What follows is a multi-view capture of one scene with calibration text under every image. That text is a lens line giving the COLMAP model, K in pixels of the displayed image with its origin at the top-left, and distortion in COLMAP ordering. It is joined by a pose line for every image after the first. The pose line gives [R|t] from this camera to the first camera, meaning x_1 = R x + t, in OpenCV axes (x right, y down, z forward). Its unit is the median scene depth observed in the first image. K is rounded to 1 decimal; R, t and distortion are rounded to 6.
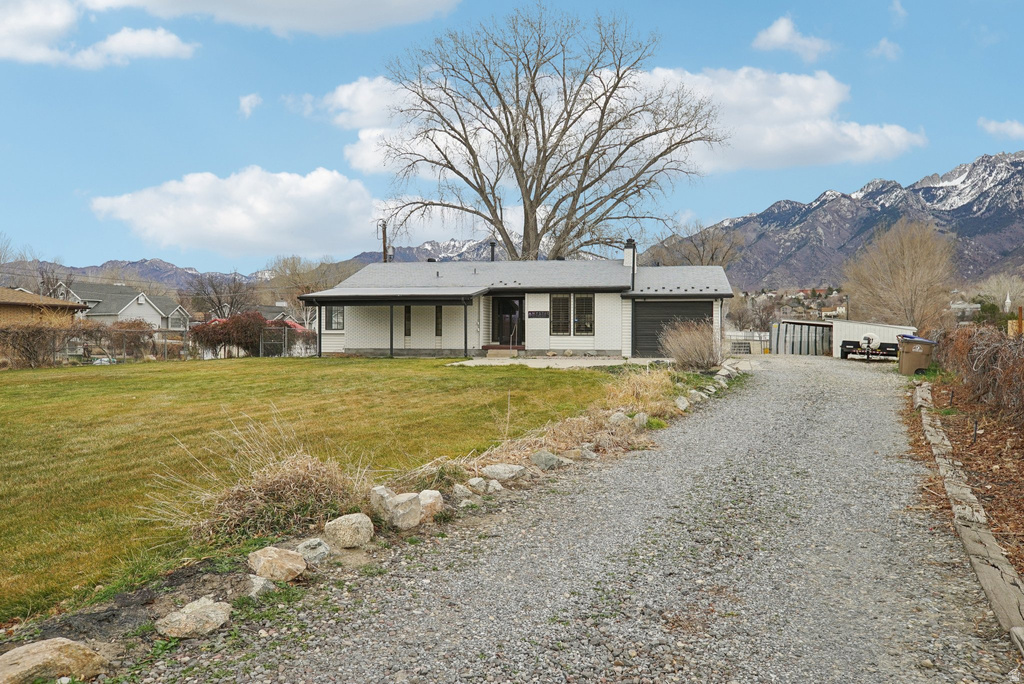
lens RADIAL K [[755.7, 0, 525.6], [0, 755.7, 353.8], [0, 0, 1]] dist [0.009209, 0.024690]
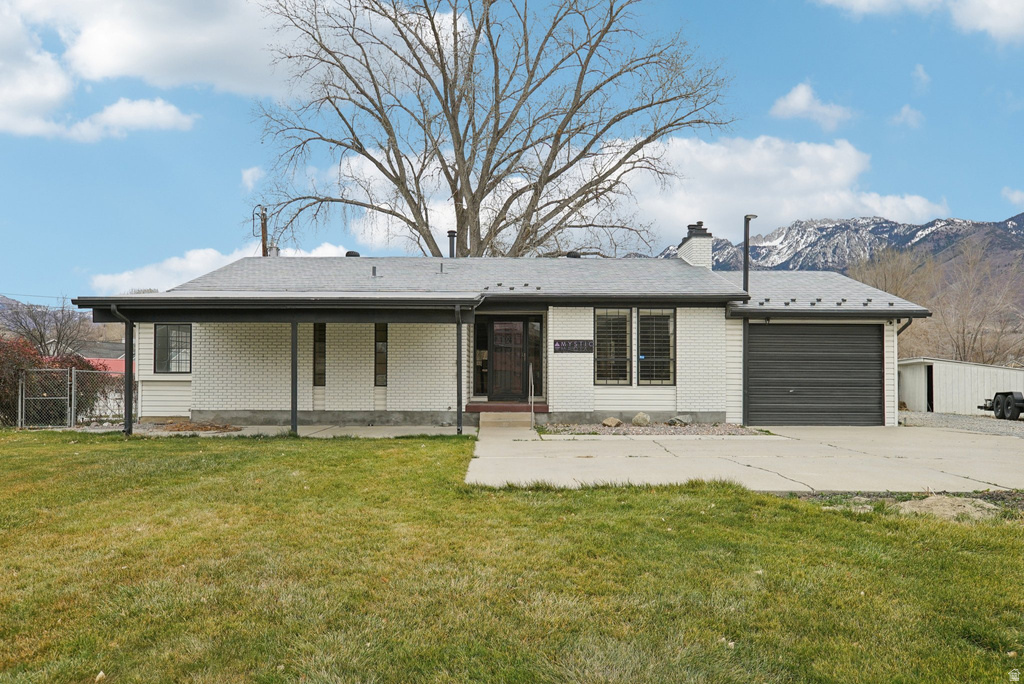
lens RADIAL K [[721.0, 0, 517.7], [0, 721.0, 381.2], [0, 0, 1]] dist [-0.012931, 0.019933]
pose [[0.985750, -0.000805, 0.168214, -0.075368], [0.003734, 0.999847, -0.017098, -0.012742], [-0.168174, 0.017482, 0.985602, 0.349759]]
